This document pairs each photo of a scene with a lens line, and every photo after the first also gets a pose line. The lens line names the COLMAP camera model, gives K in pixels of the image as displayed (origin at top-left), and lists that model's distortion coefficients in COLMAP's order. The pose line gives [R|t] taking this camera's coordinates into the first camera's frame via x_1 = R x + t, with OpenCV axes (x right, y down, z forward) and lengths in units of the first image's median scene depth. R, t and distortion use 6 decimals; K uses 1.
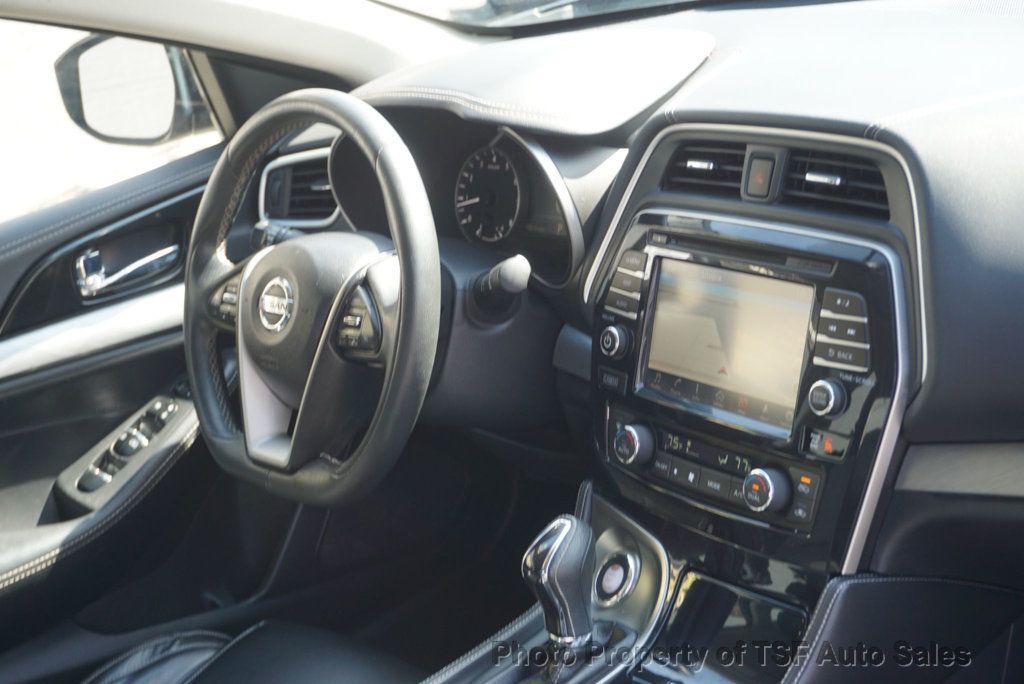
lens RADIAL K [[1574.2, 0, 512.6], [0, 1574.2, 339.9], [0, 0, 1]] dist [-0.002454, 0.000000]
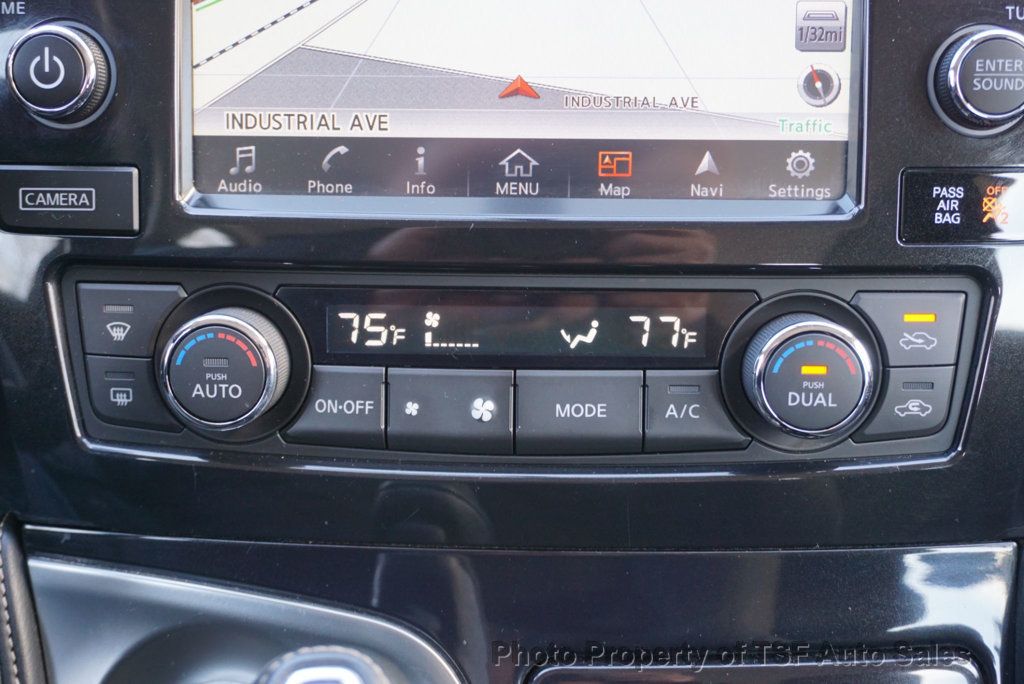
lens RADIAL K [[1328.8, 0, 506.7], [0, 1328.8, 337.6], [0, 0, 1]] dist [0.018518, 0.000000]
pose [[0.586324, -0.185872, 0.788464, -0.110908], [0.155424, 0.981050, 0.115694, 0.039105], [-0.795027, 0.054712, 0.604102, 0.822597]]
